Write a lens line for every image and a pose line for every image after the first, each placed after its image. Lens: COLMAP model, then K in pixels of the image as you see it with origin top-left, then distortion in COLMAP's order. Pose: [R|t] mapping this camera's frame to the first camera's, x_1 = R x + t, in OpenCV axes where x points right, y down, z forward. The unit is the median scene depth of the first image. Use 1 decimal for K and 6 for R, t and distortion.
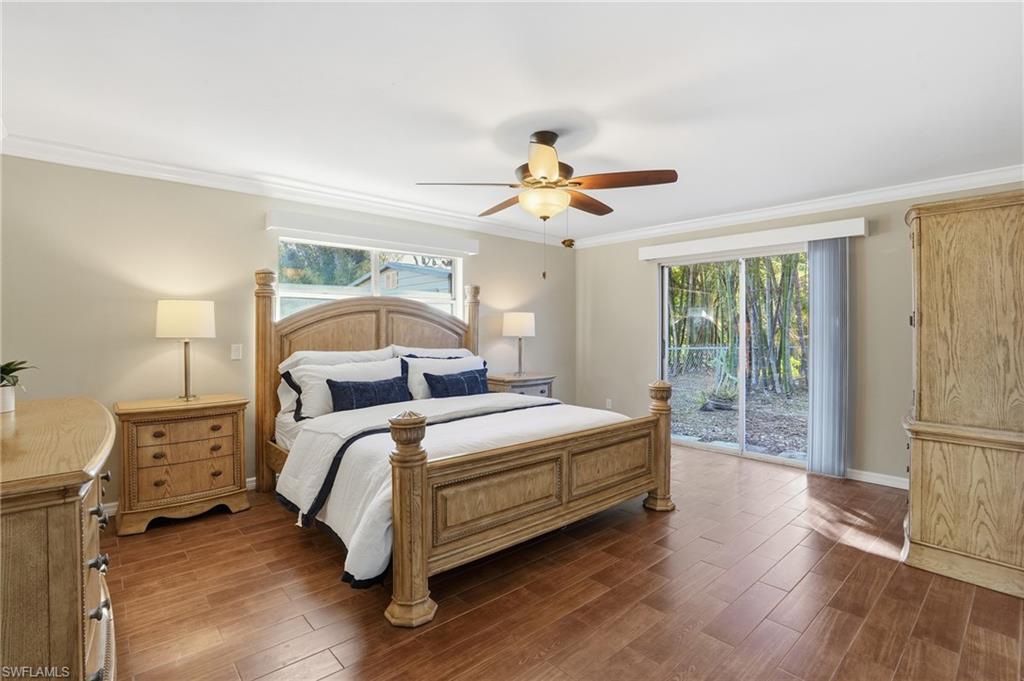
lens RADIAL K [[478.9, 0, 502.3], [0, 478.9, 331.4], [0, 0, 1]] dist [-0.039078, -0.000179]
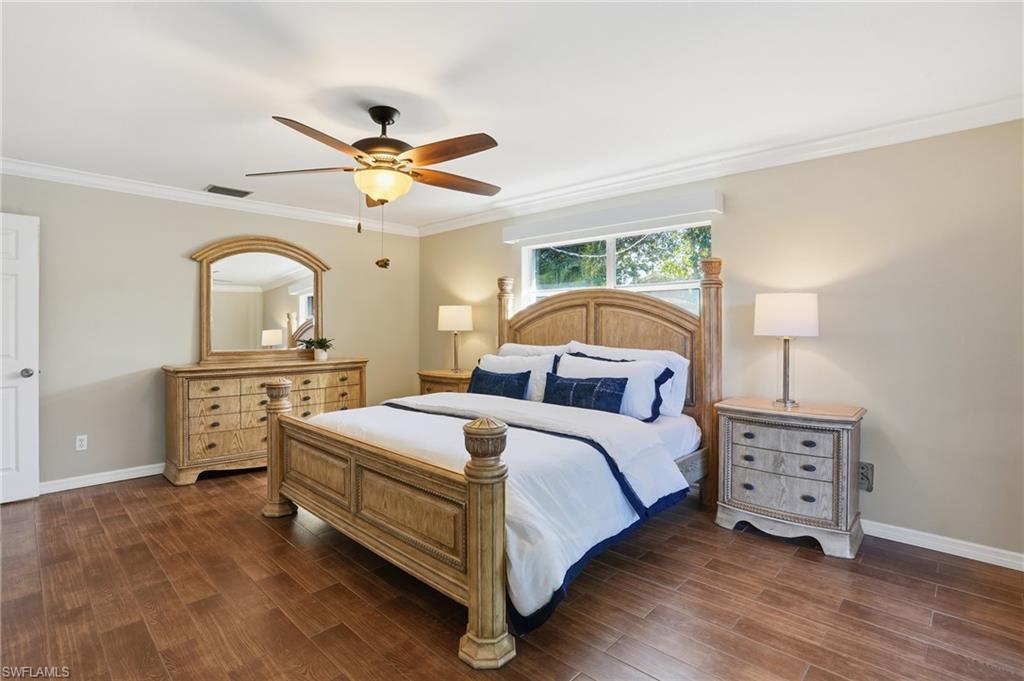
lens RADIAL K [[478.9, 0, 503.1], [0, 478.9, 337.3], [0, 0, 1]] dist [-0.039078, -0.000179]
pose [[0.097708, 0.020307, -0.995008, 0.658908], [-0.007157, 0.999780, 0.019701, 0.003518], [0.995189, 0.005196, 0.097832, 0.747009]]
